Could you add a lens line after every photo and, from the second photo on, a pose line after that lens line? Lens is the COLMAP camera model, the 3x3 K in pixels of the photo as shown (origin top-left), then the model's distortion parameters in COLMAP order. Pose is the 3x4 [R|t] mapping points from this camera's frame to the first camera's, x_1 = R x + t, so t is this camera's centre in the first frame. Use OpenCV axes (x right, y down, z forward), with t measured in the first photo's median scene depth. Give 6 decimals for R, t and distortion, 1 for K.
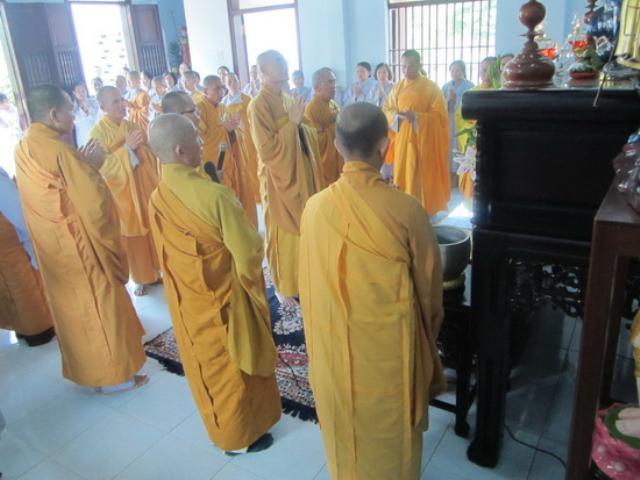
lens RADIAL K [[530.8, 0, 323.3], [0, 530.8, 237.4], [0, 0, 1]] dist [-0.048171, 0.009177]
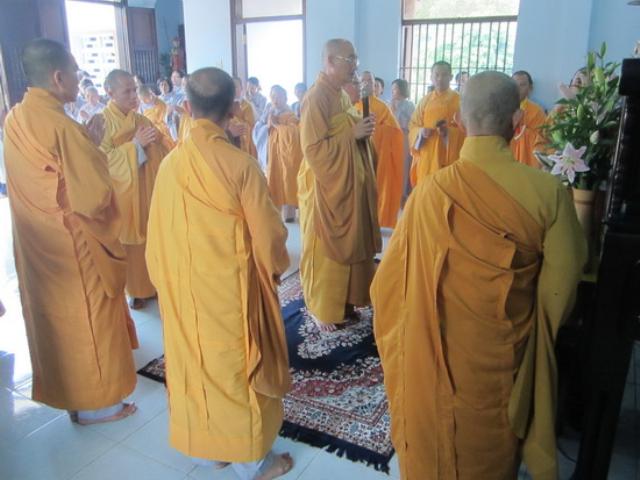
lens RADIAL K [[524.8, 0, 320.5], [0, 524.8, 241.3], [0, 0, 1]] dist [-0.064388, 0.001030]
pose [[0.996472, 0.043726, 0.071638, -0.125639], [-0.039204, 0.997221, -0.063357, 0.045743], [-0.074209, 0.060325, 0.995416, 0.141295]]
